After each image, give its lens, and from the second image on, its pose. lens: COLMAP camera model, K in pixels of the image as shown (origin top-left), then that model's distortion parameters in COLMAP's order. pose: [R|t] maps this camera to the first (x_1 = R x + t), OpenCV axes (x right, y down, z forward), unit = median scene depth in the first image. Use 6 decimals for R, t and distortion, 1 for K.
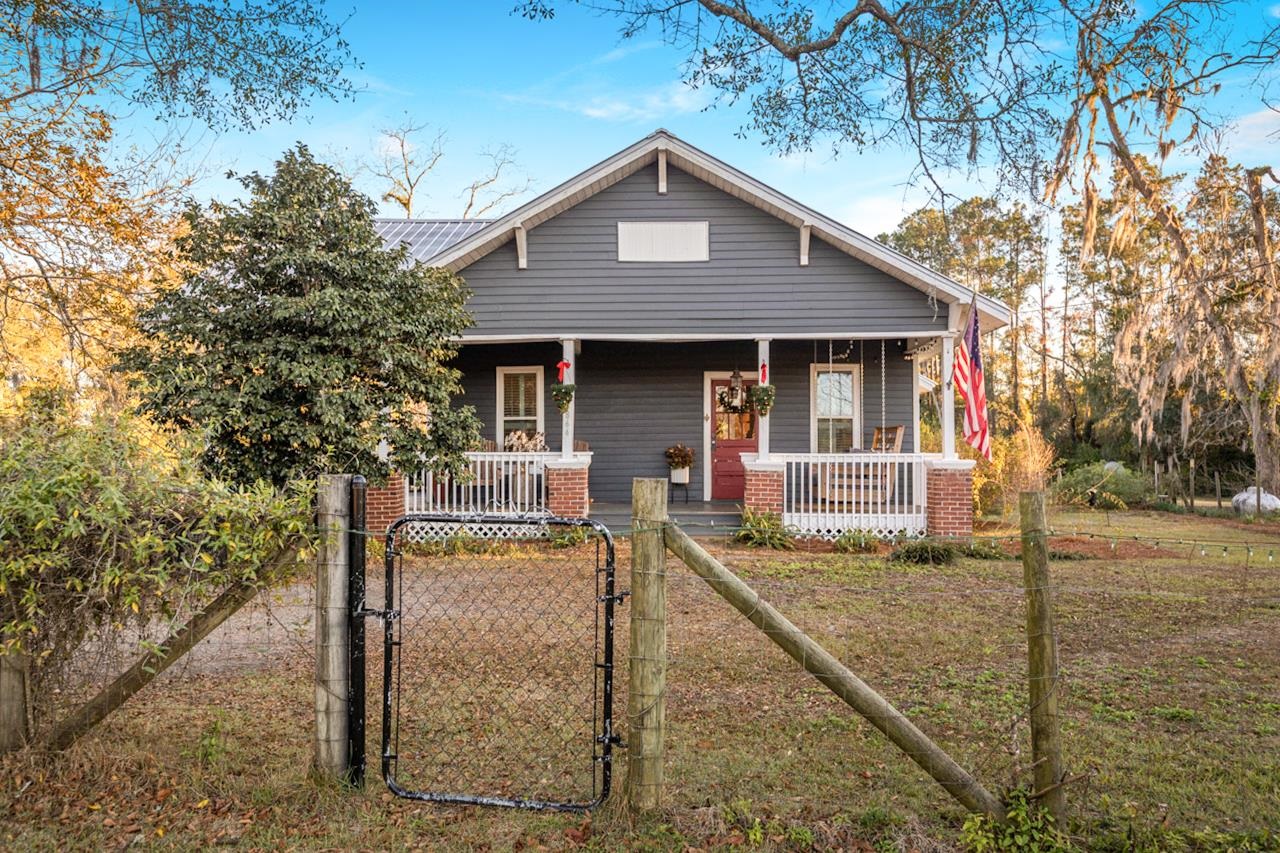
lens RADIAL K [[1006.3, 0, 640.0], [0, 1006.3, 426.5], [0, 0, 1]] dist [0.006696, 0.000319]
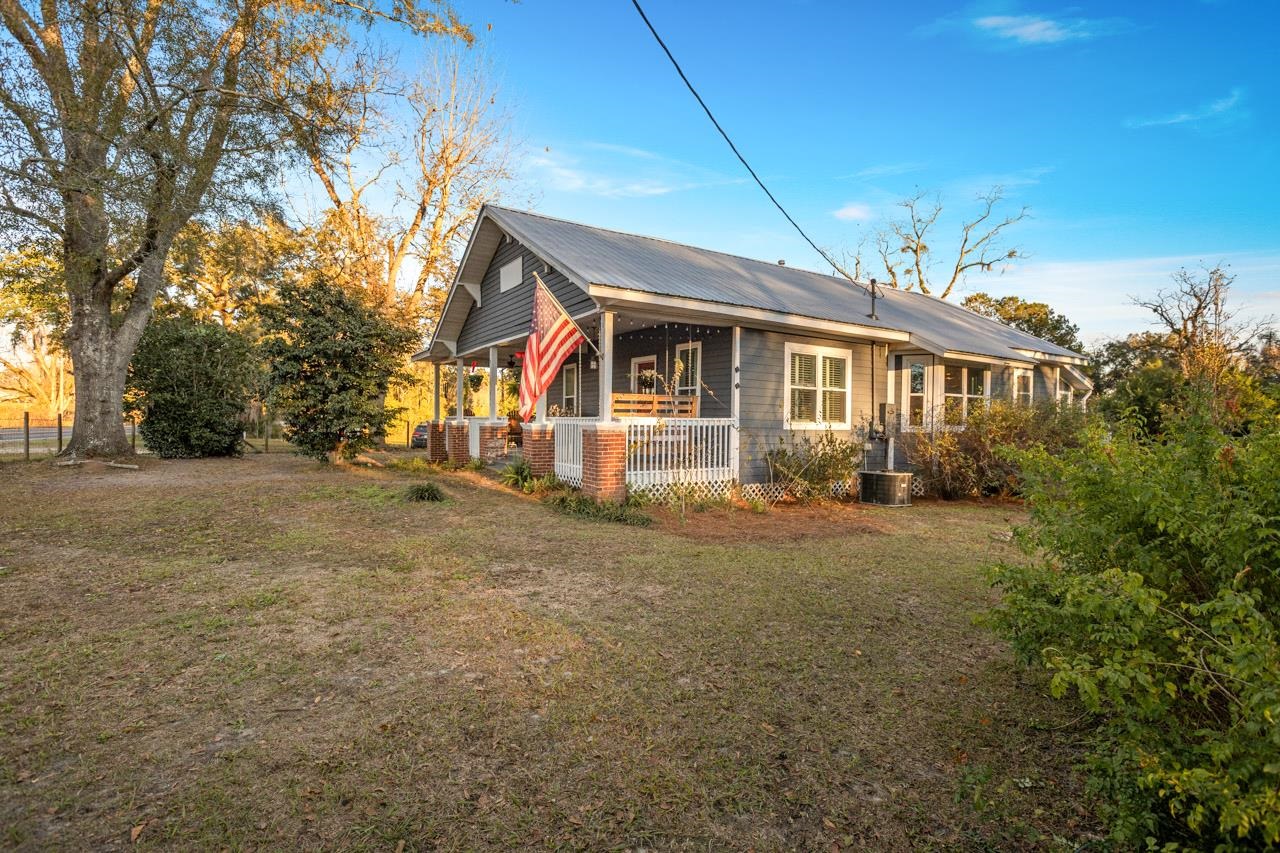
lens RADIAL K [[599.1, 0, 647.7], [0, 599.1, 420.4], [0, 0, 1]] dist [-0.001359, -0.000409]
pose [[0.582711, 0.003320, -0.812673, 0.861455], [0.014119, 0.999799, 0.014208, 0.021770], [0.812557, -0.019754, 0.582547, 0.639282]]
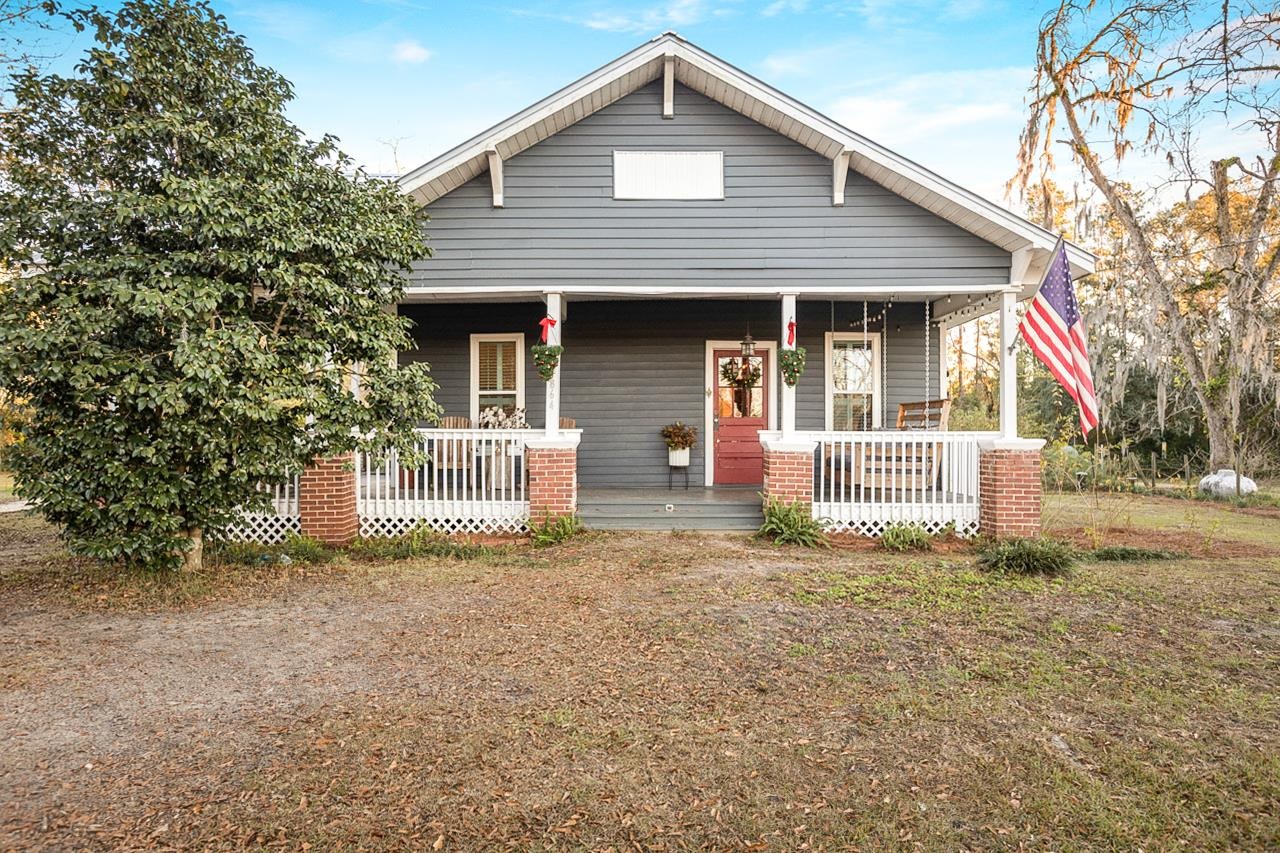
lens RADIAL K [[839.2, 0, 640.0], [0, 839.2, 426.5], [0, 0, 1]] dist [0.000849, 0.000495]
pose [[0.999304, 0.002699, 0.037195, -0.025494], [-0.003092, 0.999940, 0.010533, 0.015952], [-0.037165, -0.010640, 0.999253, 0.307332]]
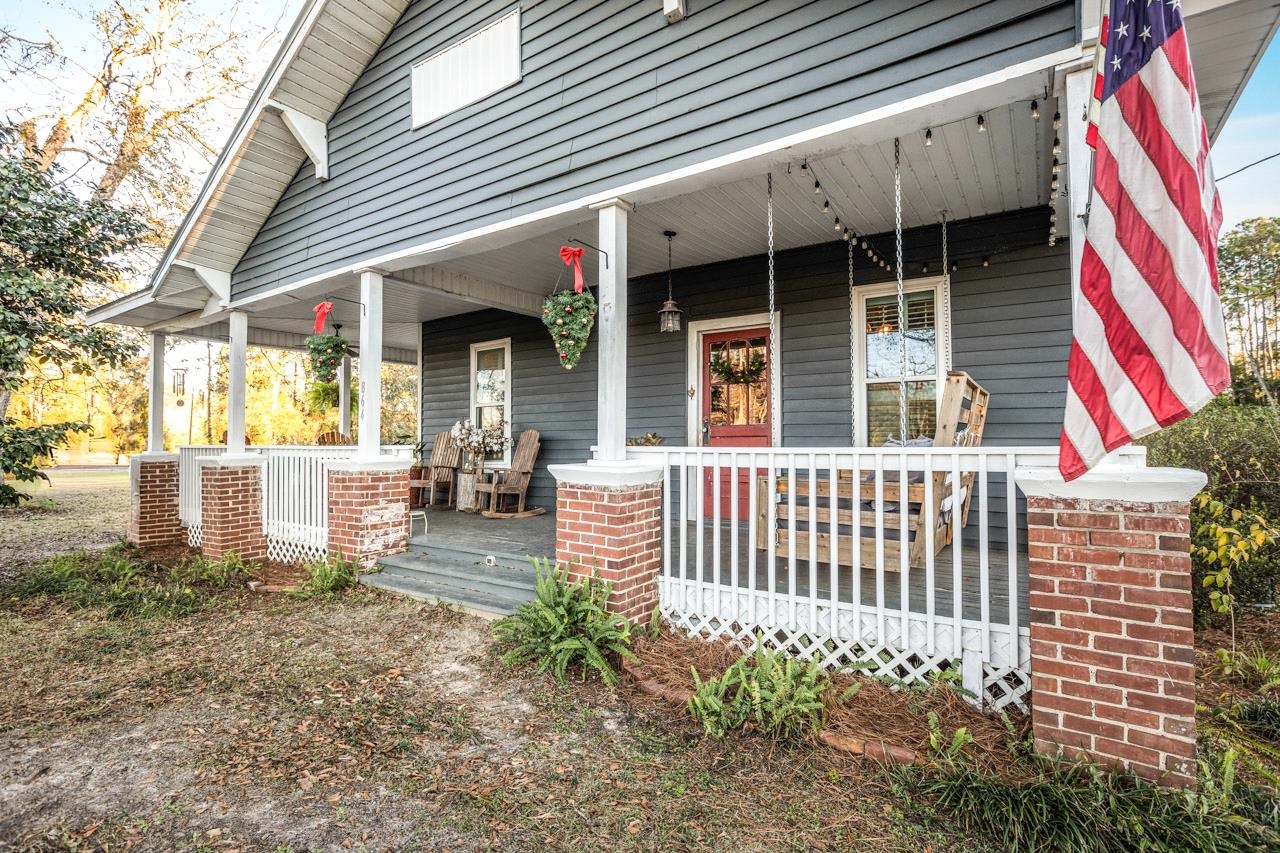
lens RADIAL K [[603.0, 0, 634.4], [0, 603.0, 424.9], [0, 0, 1]] dist [-0.003369, -0.000445]
pose [[0.855644, -0.020702, -0.517150, 0.275736], [0.016487, 0.999783, -0.012744, 0.019870], [0.517302, 0.002378, 0.855800, 0.757493]]
